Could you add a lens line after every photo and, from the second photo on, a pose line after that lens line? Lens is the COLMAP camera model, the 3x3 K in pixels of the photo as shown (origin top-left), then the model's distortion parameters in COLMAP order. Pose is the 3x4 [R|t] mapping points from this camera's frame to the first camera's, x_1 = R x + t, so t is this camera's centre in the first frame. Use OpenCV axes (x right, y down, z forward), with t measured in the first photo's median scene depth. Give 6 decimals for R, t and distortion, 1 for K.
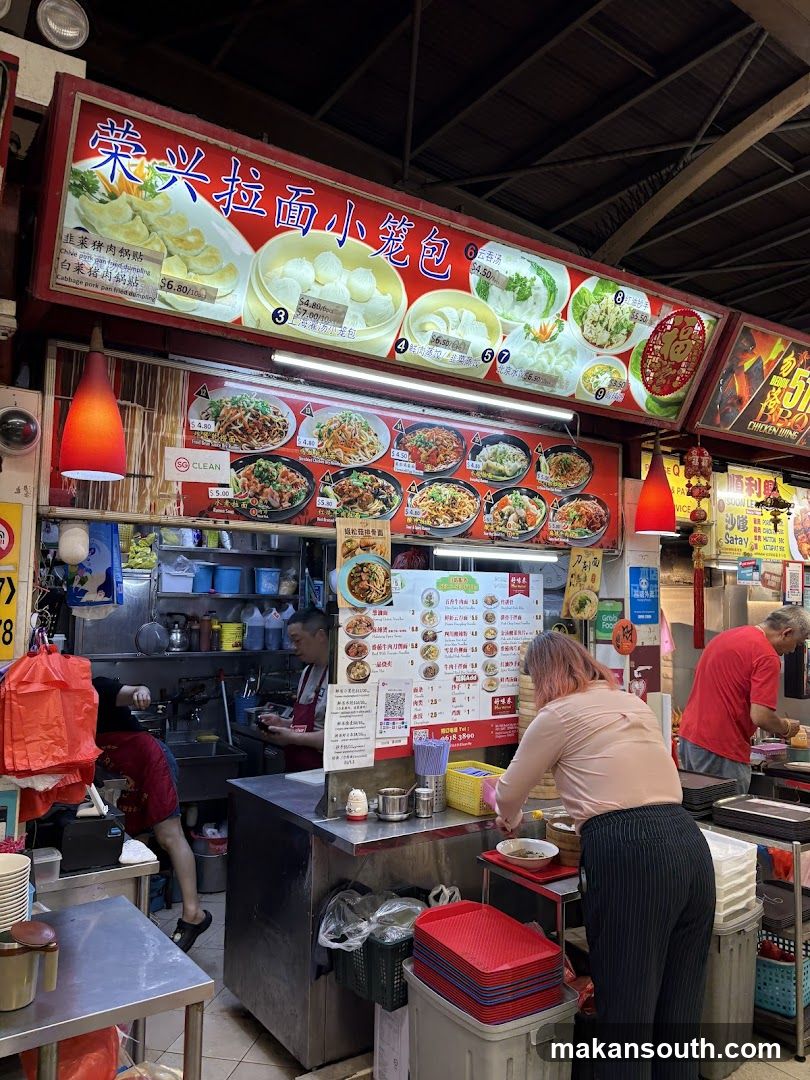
lens RADIAL K [[812.0, 0, 410.9], [0, 812.0, 537.2], [0, 0, 1]] dist [0.194178, -0.519027]
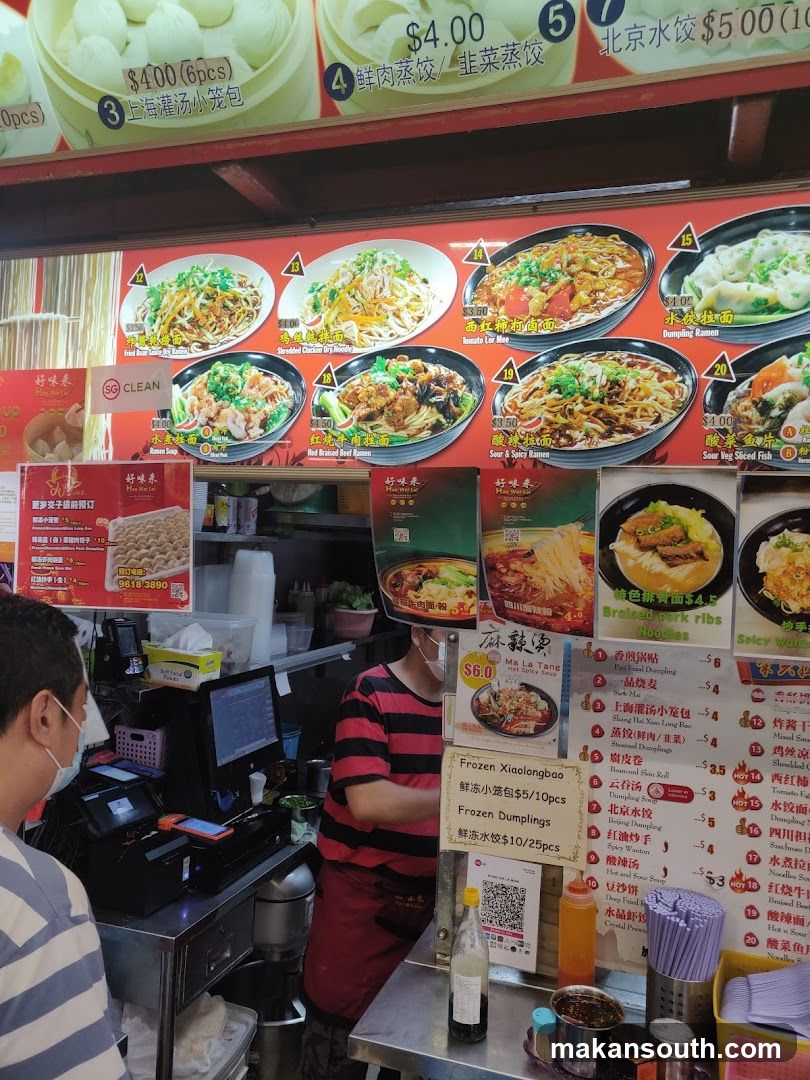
lens RADIAL K [[857.8, 0, 405.1], [0, 857.8, 548.9], [0, 0, 1]] dist [-0.056964, 0.132209]
pose [[0.603349, 0.006285, -0.797453, 0.360103], [0.033414, 0.998892, 0.033153, 0.024693], [0.796777, -0.046649, 0.602470, 0.612751]]
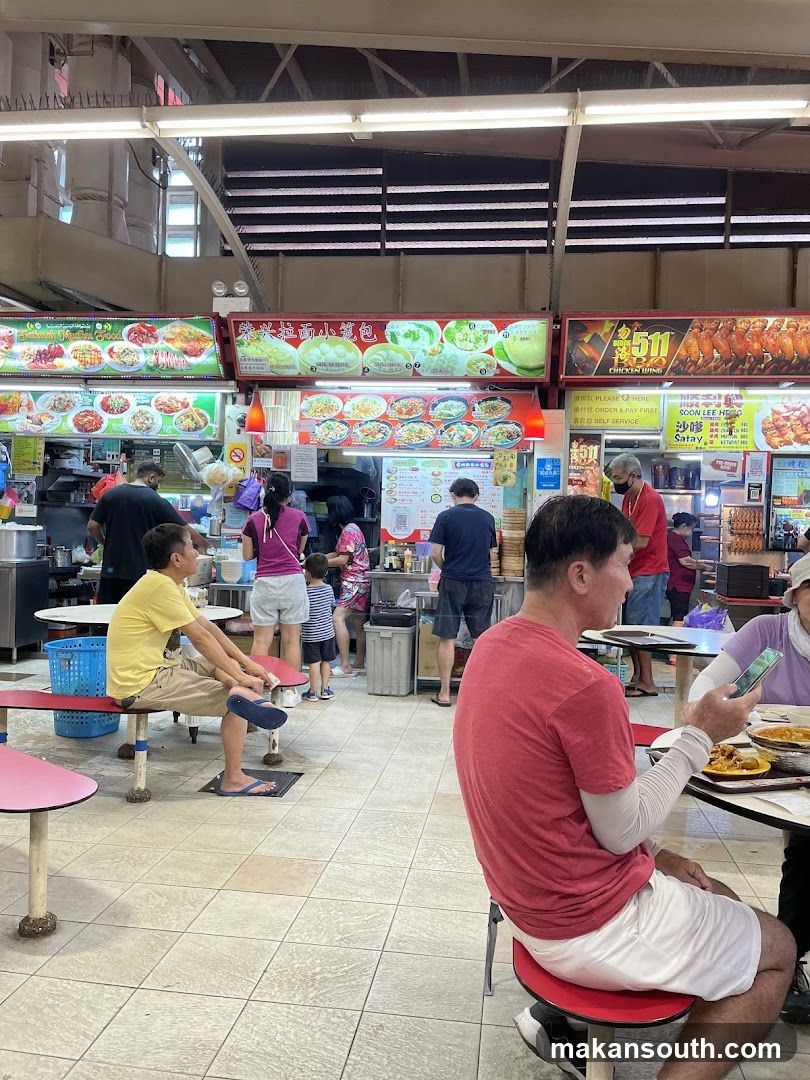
lens RADIAL K [[867.4, 0, 402.7], [0, 867.4, 567.4], [0, 0, 1]] dist [0.051322, -0.002933]
pose [[0.741654, 0.033930, -0.669924, 1.574615], [0.037055, 0.995122, 0.091423, 0.104116], [0.669758, -0.092628, 0.736780, -0.771346]]
